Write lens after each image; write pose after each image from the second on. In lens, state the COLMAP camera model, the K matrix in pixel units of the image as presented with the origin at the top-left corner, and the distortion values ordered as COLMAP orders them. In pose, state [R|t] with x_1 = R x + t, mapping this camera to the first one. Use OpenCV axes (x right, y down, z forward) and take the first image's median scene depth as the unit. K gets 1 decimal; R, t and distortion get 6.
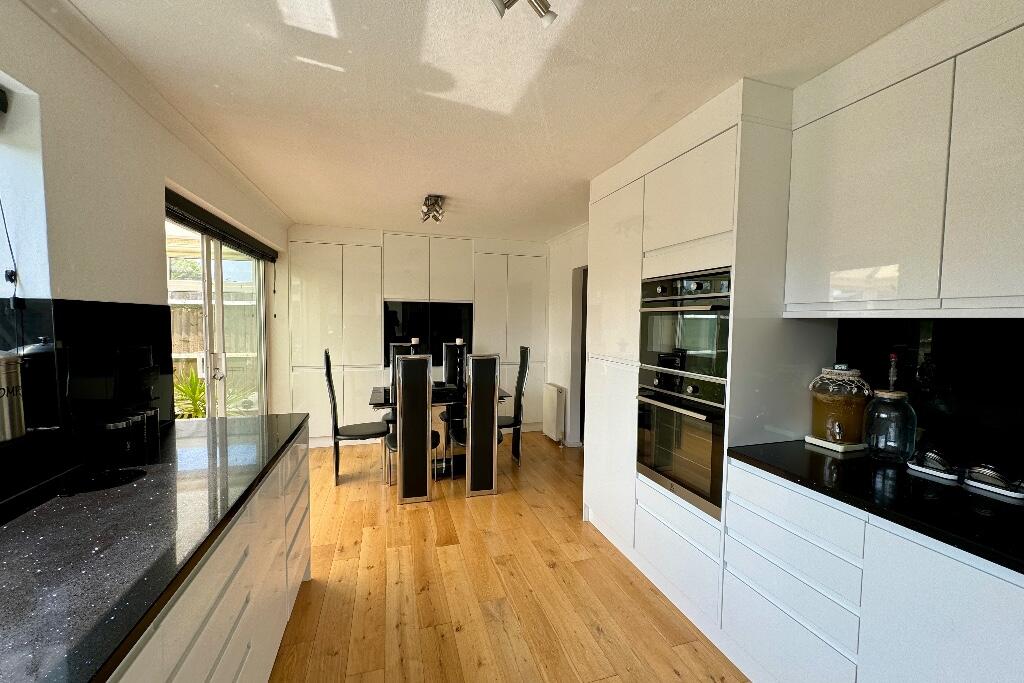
lens RADIAL K [[404.4, 0, 513.7], [0, 404.4, 339.3], [0, 0, 1]] dist [0.001523, 0.000415]
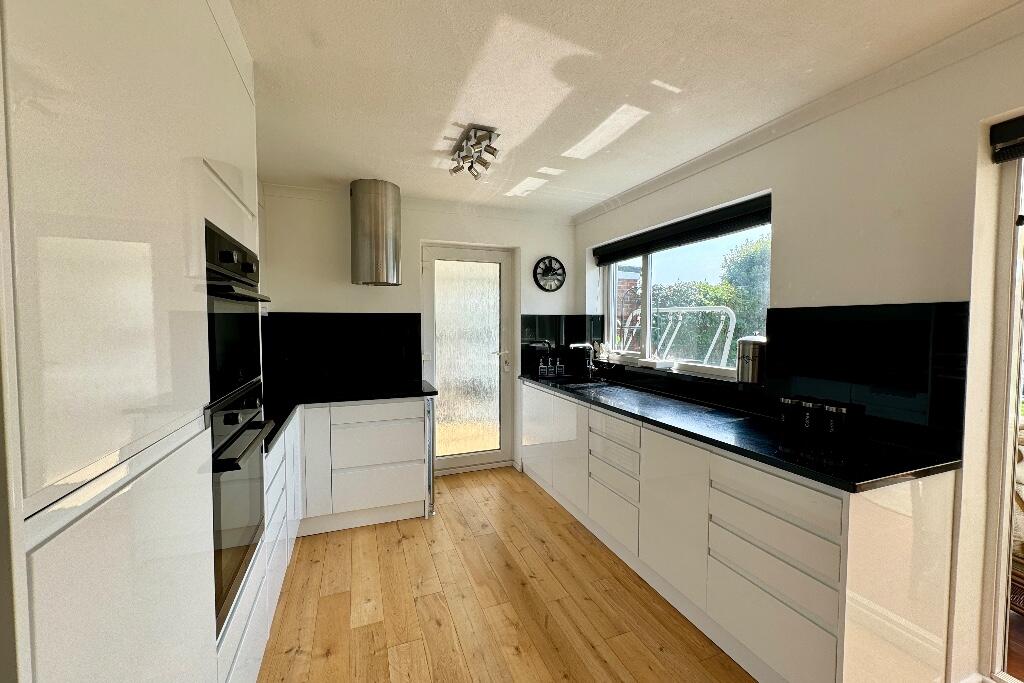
lens RADIAL K [[404.4, 0, 513.7], [0, 404.4, 339.3], [0, 0, 1]] dist [0.001523, 0.000415]
pose [[-0.997793, -0.011055, -0.065475, 0.003818], [-0.017023, 0.995677, 0.091311, -0.070079], [0.064182, 0.092224, -0.993668, 1.730984]]
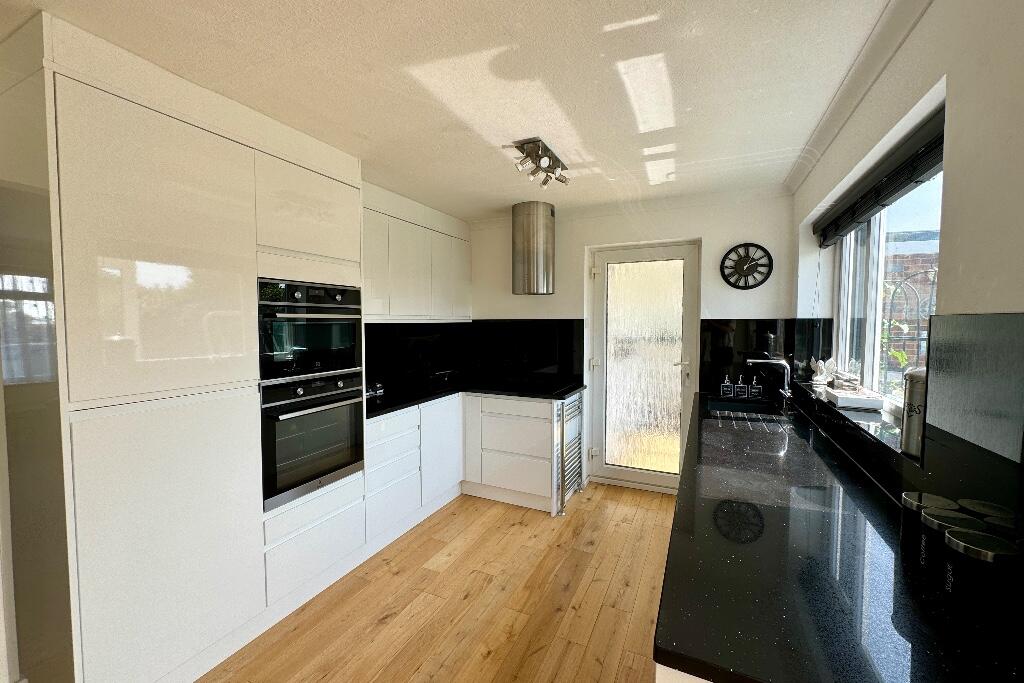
lens RADIAL K [[404.4, 0, 513.7], [0, 404.4, 339.3], [0, 0, 1]] dist [0.001523, 0.000415]
pose [[-0.735784, -0.042879, 0.675857, -0.717528], [0.026349, 0.995425, 0.091840, -0.099328], [-0.676703, 0.085383, -0.731288, 1.472893]]
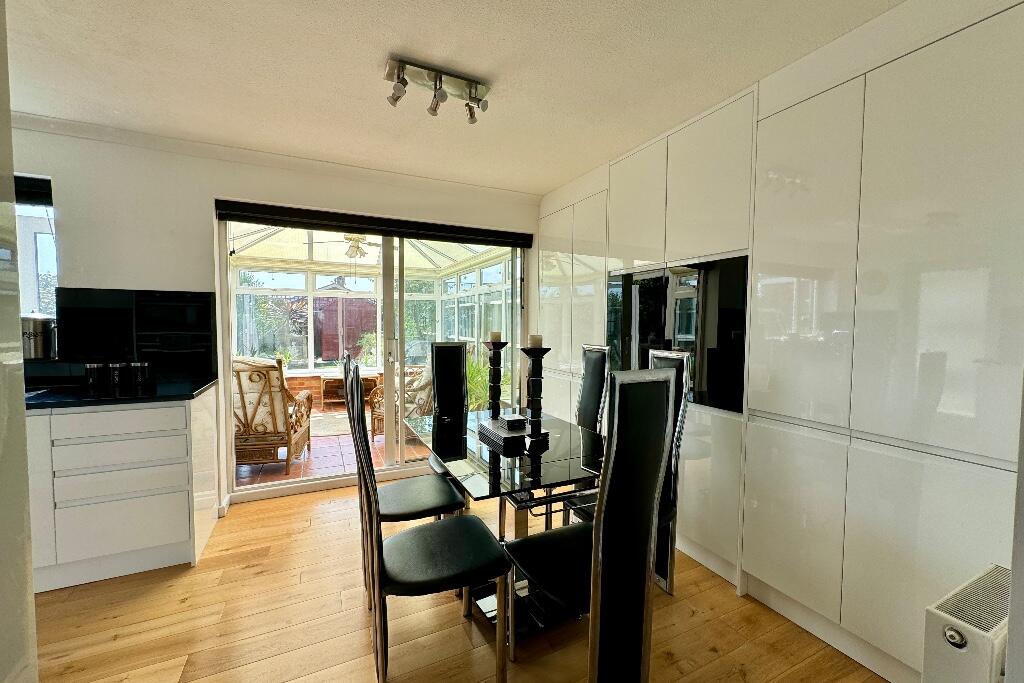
lens RADIAL K [[404.4, 0, 513.7], [0, 404.4, 339.3], [0, 0, 1]] dist [0.001523, 0.000415]
pose [[0.145954, 0.029921, -0.988839, 0.630758], [-0.059387, 0.998005, 0.021433, -0.014569], [0.987507, 0.055596, 0.147440, 1.839077]]
